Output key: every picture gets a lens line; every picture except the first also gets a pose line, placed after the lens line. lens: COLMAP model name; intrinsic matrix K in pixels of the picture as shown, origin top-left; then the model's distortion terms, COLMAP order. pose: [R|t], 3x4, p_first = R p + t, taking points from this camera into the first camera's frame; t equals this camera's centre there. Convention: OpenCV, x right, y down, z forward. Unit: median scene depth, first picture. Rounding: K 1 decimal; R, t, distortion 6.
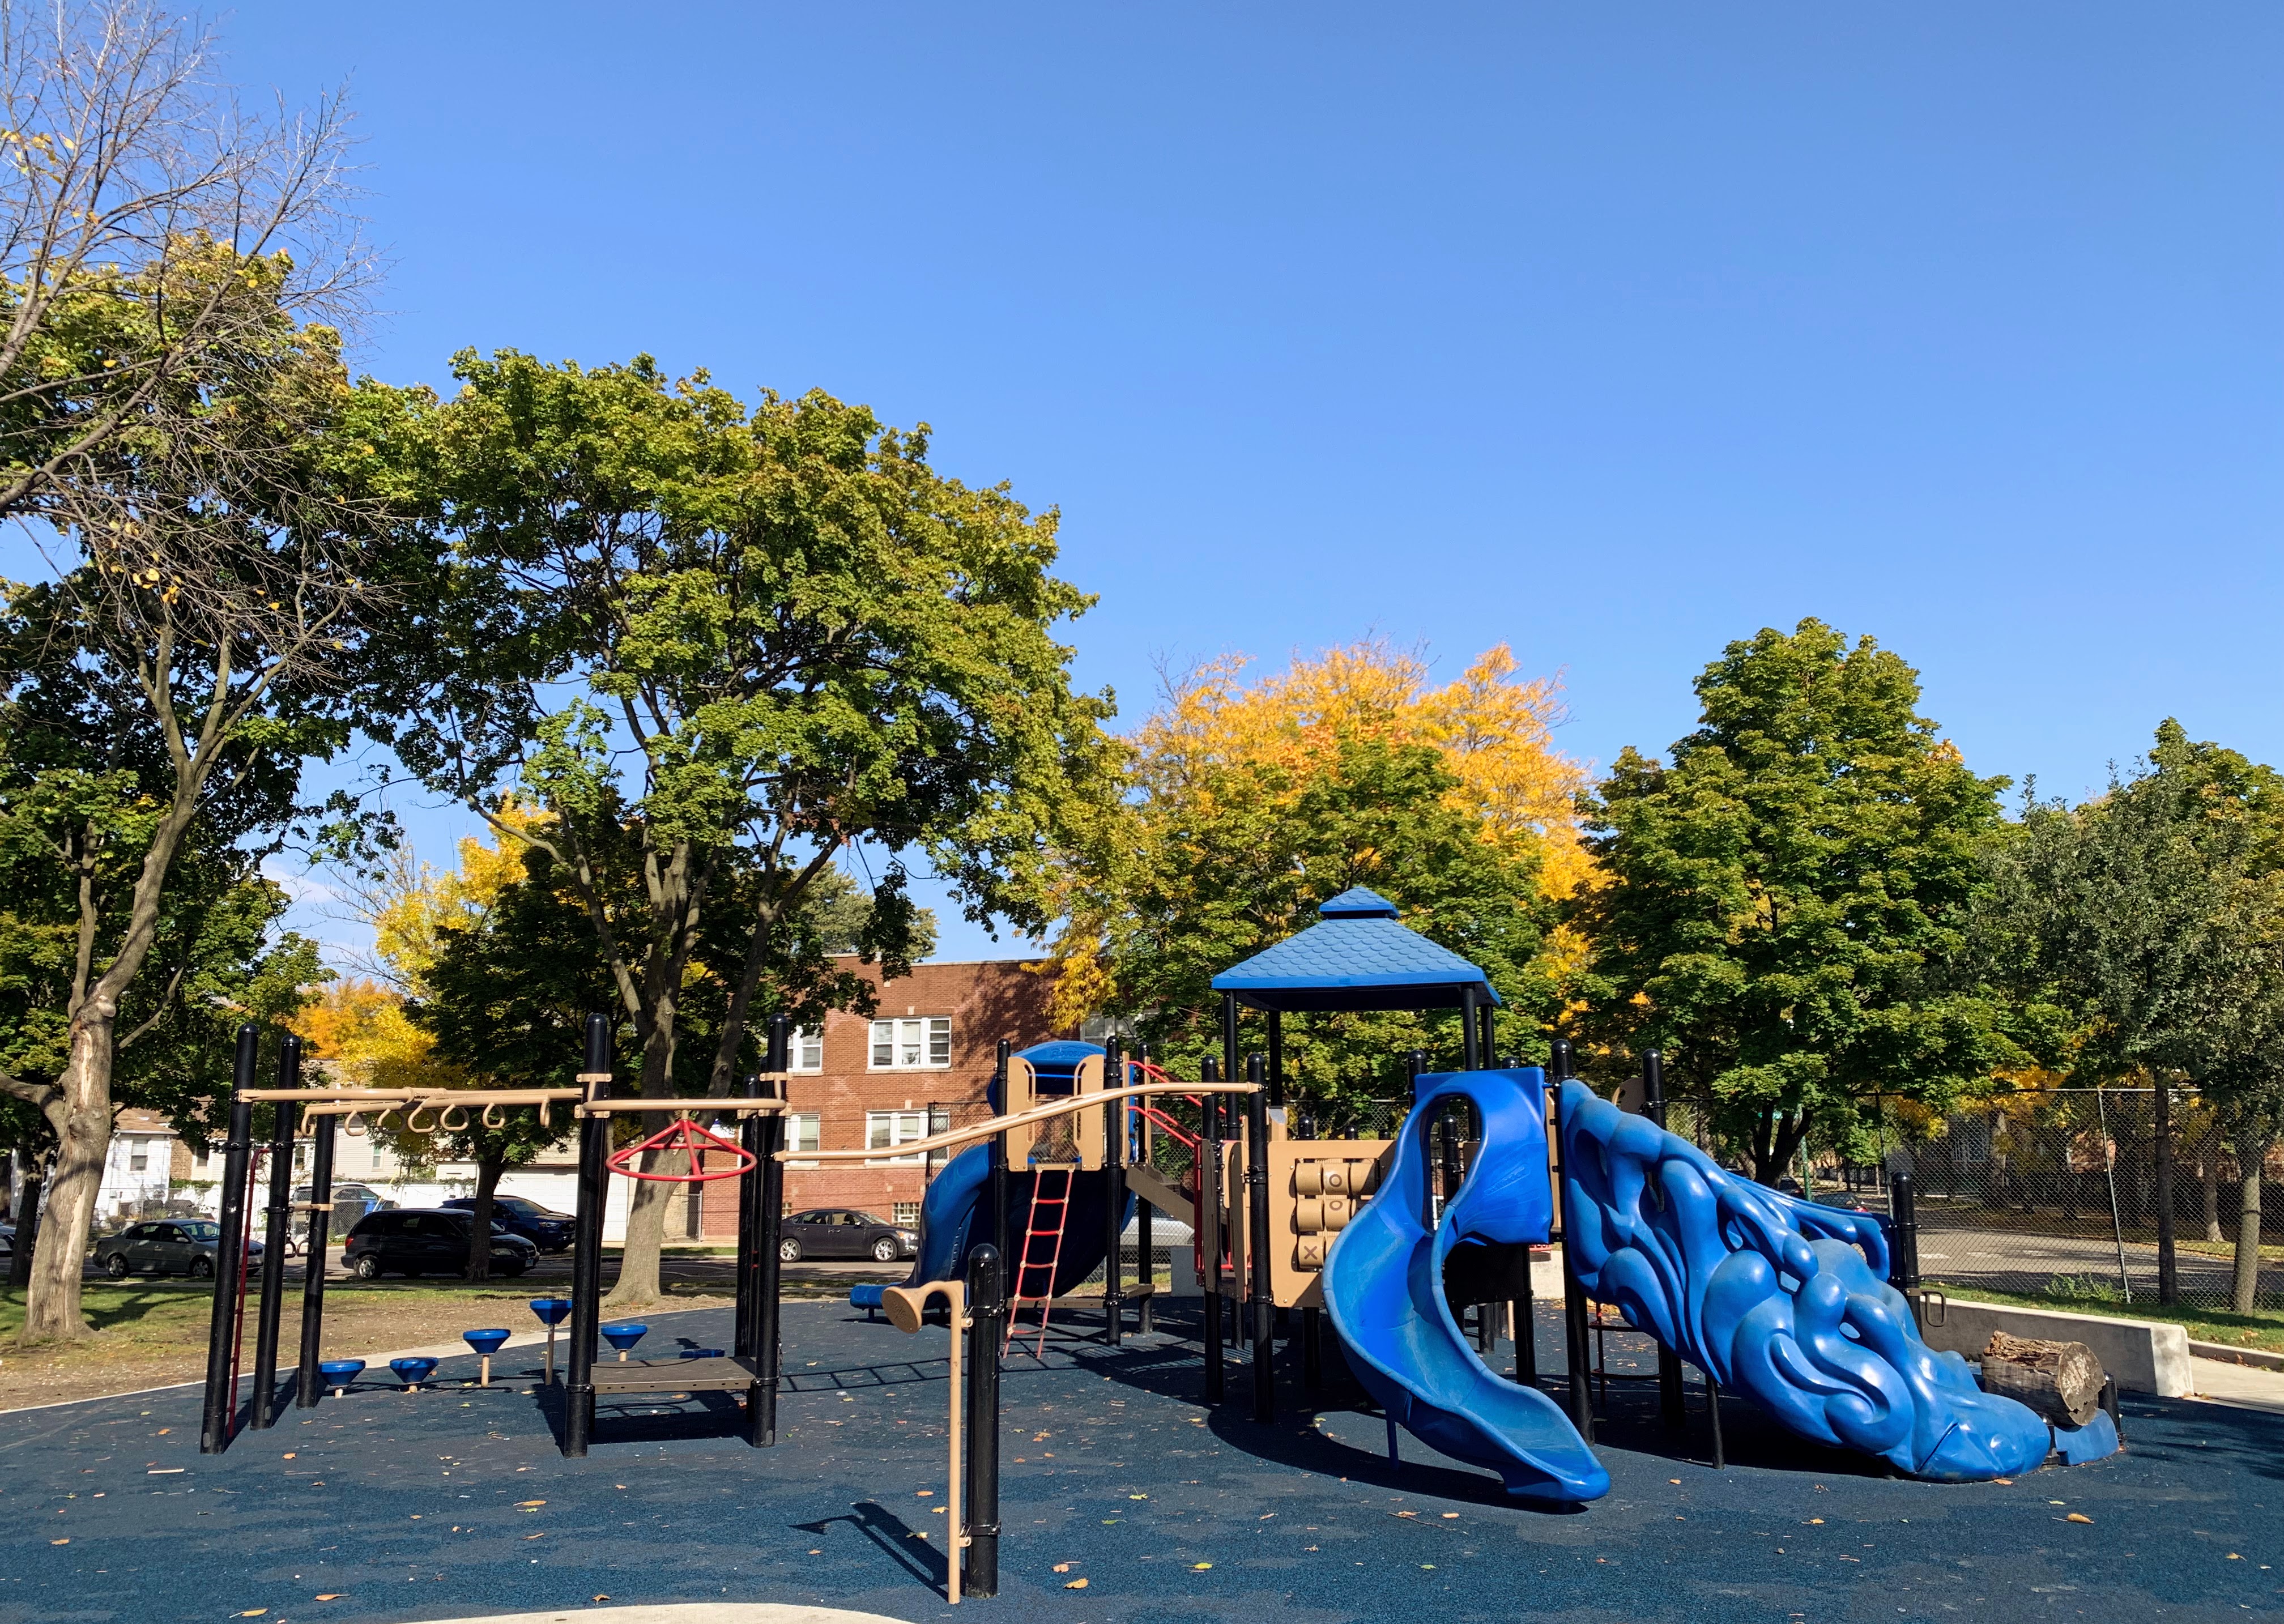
lens RADIAL K [[1858.9, 0, 1142.0], [0, 1858.9, 812.0], [0, 0, 1]] dist [0.058898, -0.064031]
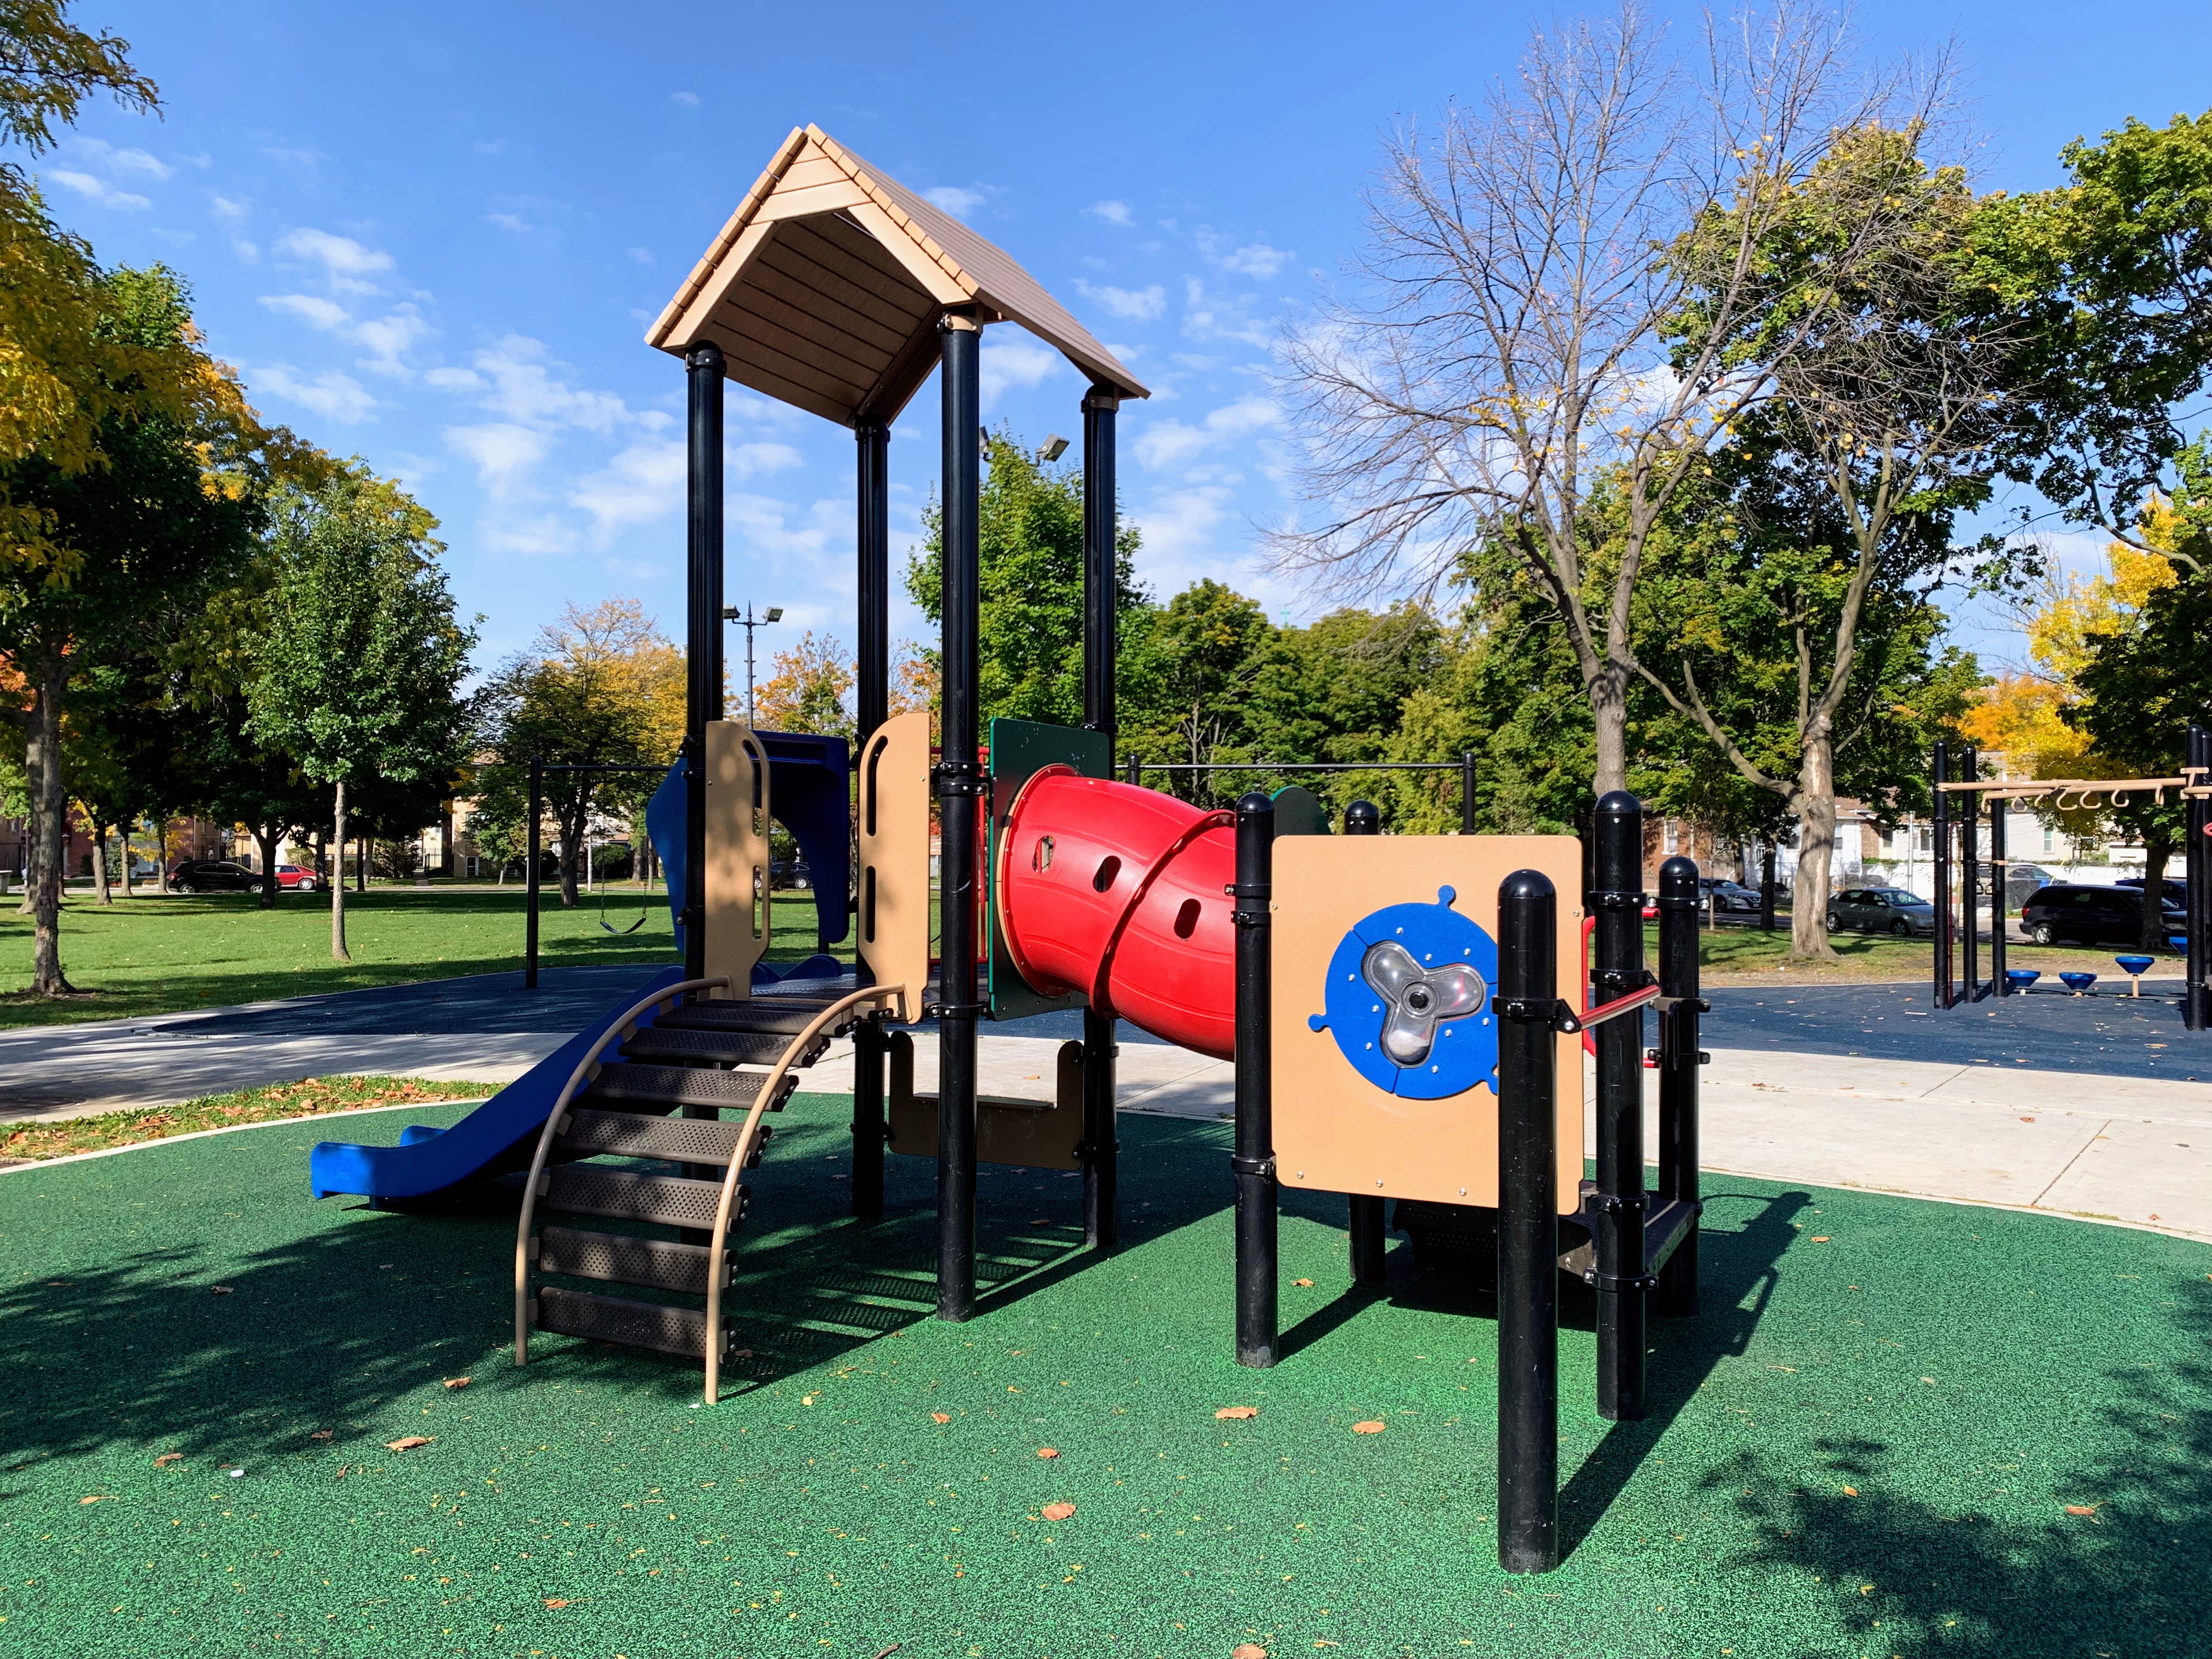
lens RADIAL K [[1683.3, 0, 1106.0], [0, 1683.3, 829.5], [0, 0, 1]] dist [0.003259, -0.000278]
pose [[0.628543, 0.002682, -0.777770, 0.052673], [0.133217, 0.984845, 0.111053, -0.018837], [0.766281, -0.173414, 0.618660, -0.122888]]
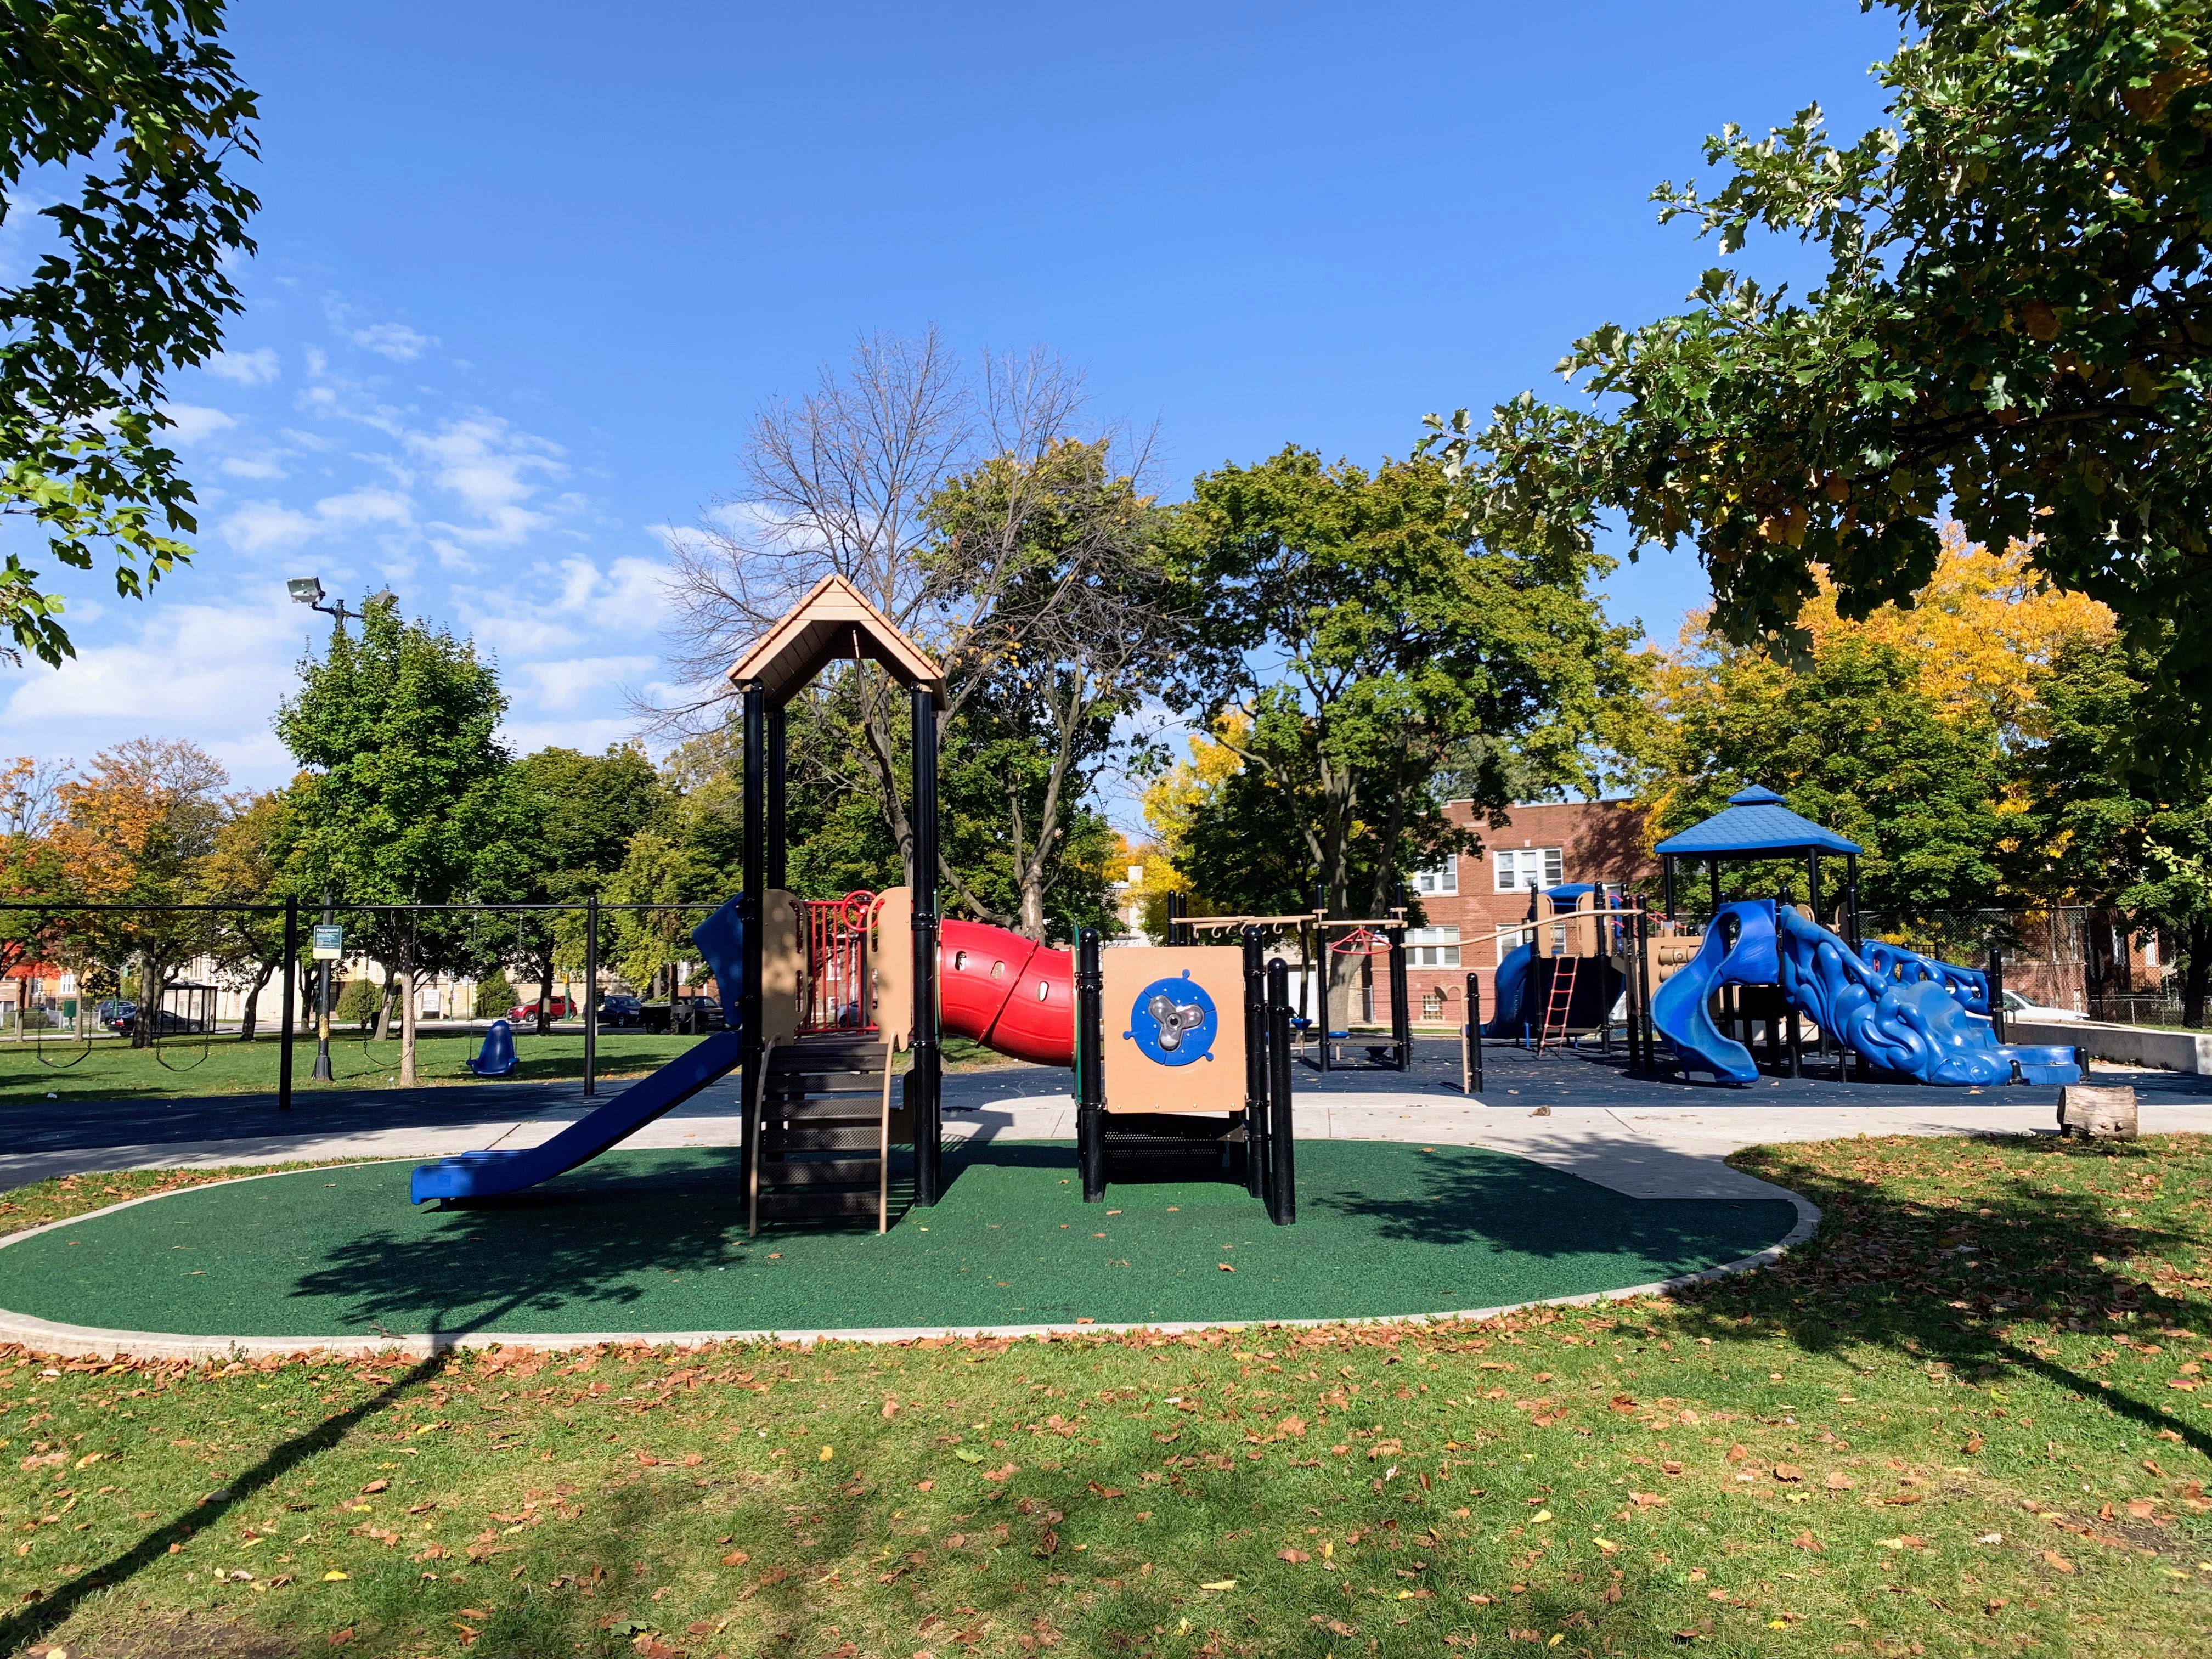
lens RADIAL K [[1568.9, 0, 1193.7], [0, 1568.9, 816.4], [0, 0, 1]] dist [0.083479, -0.000277]
pose [[0.943171, -0.038747, -0.330042, 0.060442], [0.068379, 0.994555, 0.078647, -0.040991], [0.325198, -0.096746, 0.940684, -0.256242]]
